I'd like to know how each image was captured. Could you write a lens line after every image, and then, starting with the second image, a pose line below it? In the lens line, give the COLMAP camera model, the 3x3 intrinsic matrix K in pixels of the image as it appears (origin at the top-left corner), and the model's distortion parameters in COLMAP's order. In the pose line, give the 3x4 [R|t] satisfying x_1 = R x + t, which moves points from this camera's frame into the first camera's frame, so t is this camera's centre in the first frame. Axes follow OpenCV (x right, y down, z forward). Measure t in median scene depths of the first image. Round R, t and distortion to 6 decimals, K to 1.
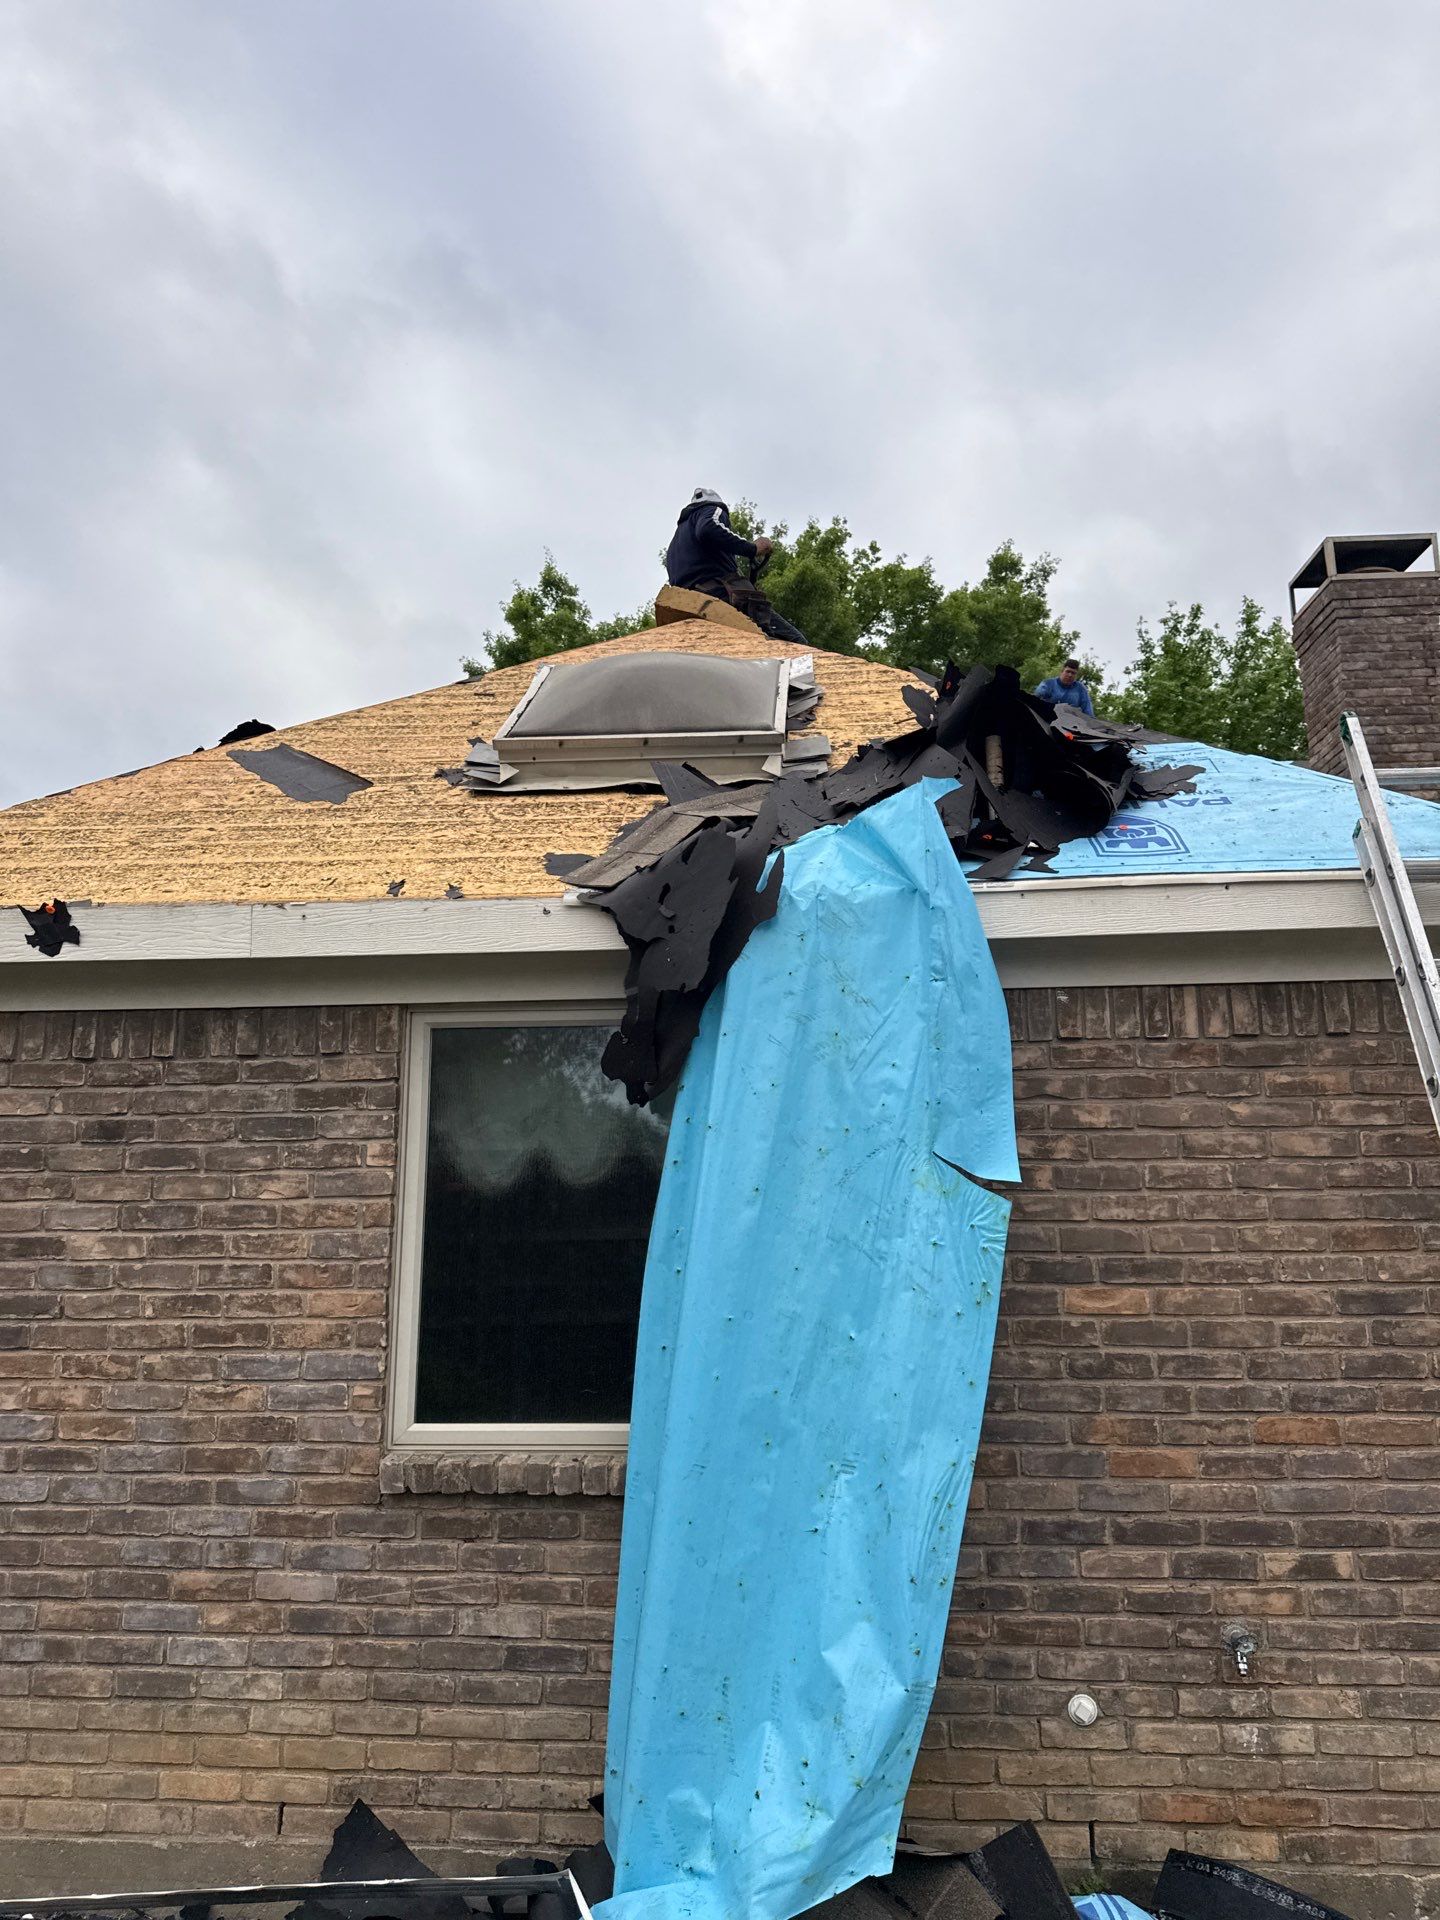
lens RADIAL K [[1357.4, 0, 720.0], [0, 1357.4, 960.0], [0, 0, 1]] dist [0.066189, -0.058234]
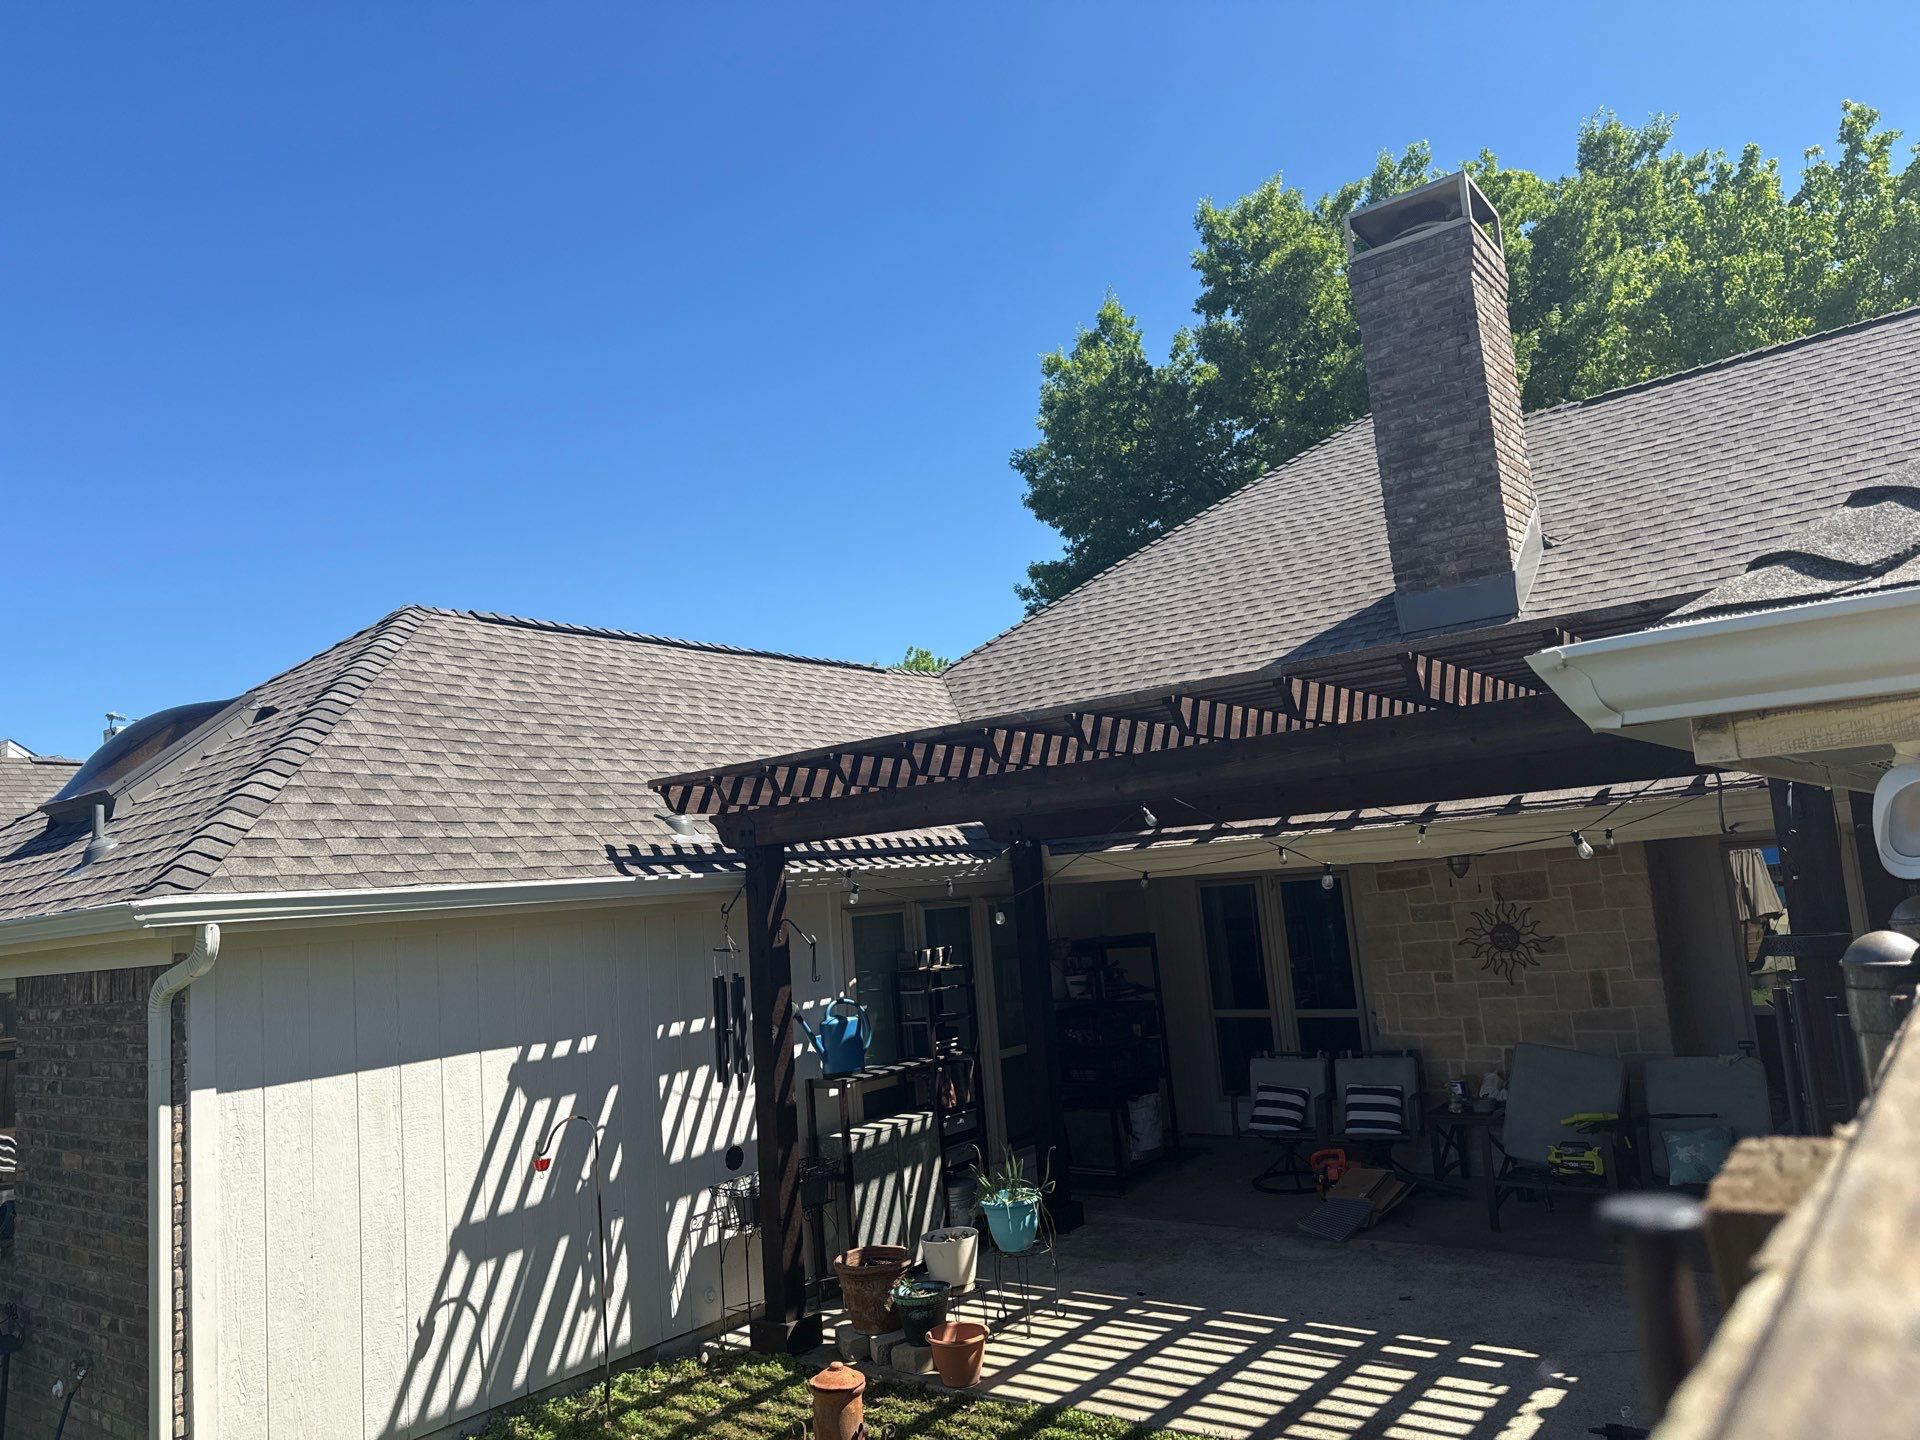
lens RADIAL K [[1346.0, 0, 943.9], [0, 1346.0, 737.2], [0, 0, 1]] dist [0.072572, -0.054578]
pose [[0.828971, -0.126224, -0.544862, 0.680910], [0.166725, 0.985678, 0.025317, -0.037013], [0.533863, -0.111829, 0.838143, 0.073642]]
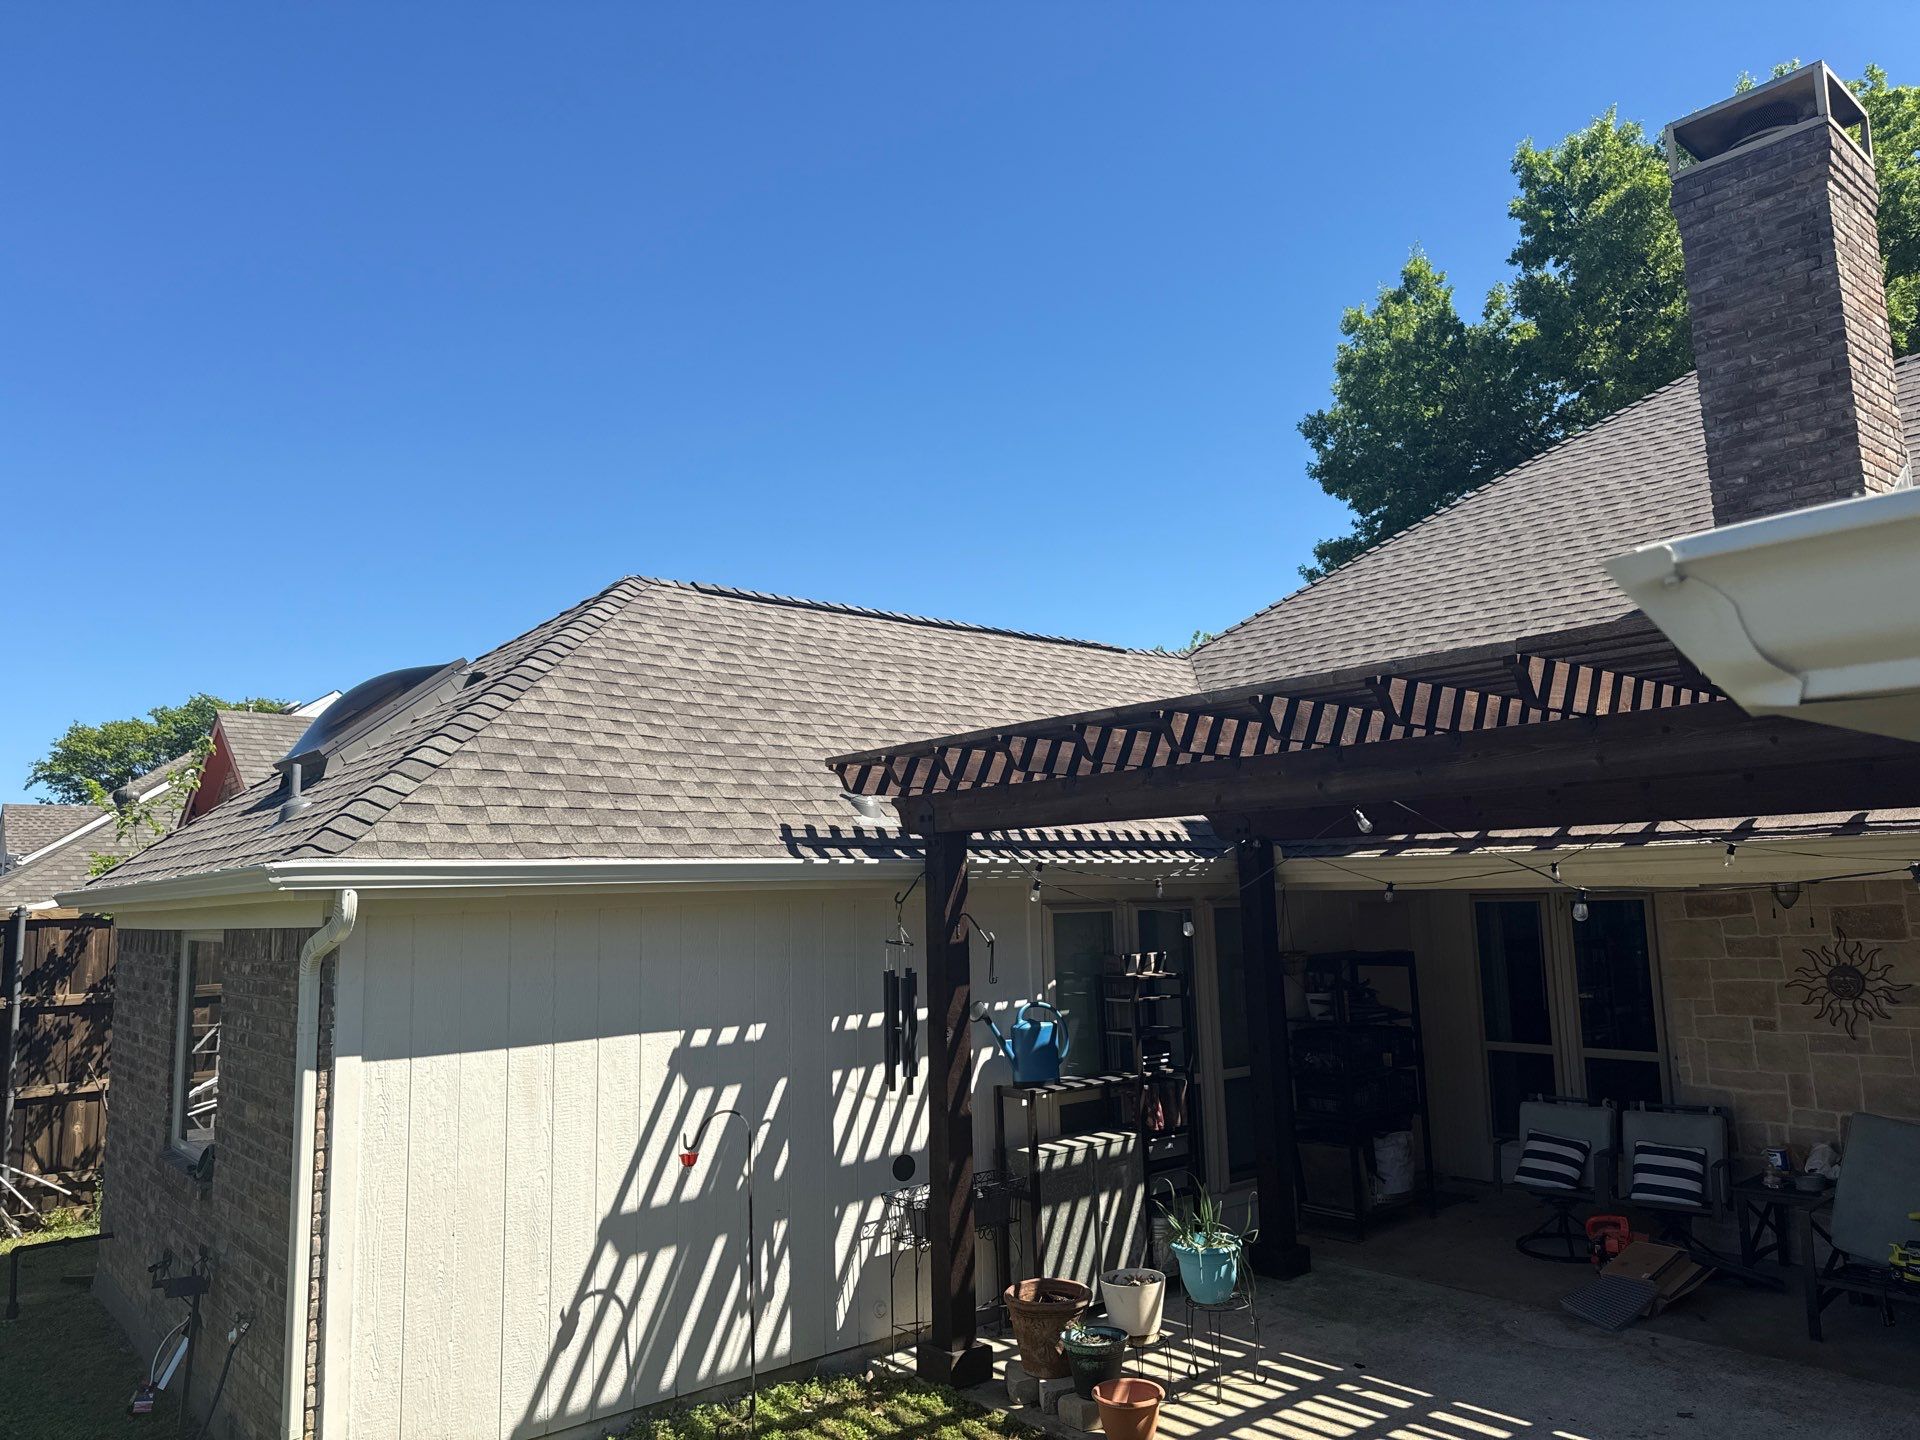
lens RADIAL K [[1357.4, 0, 970.5], [0, 1357.4, 728.4], [0, 0, 1]] dist [0.066189, -0.058234]
pose [[0.708957, -0.101582, -0.697898, 0.683313], [0.140999, 0.990009, -0.000866, -0.027445], [0.691013, -0.097789, 0.716197, 0.145872]]
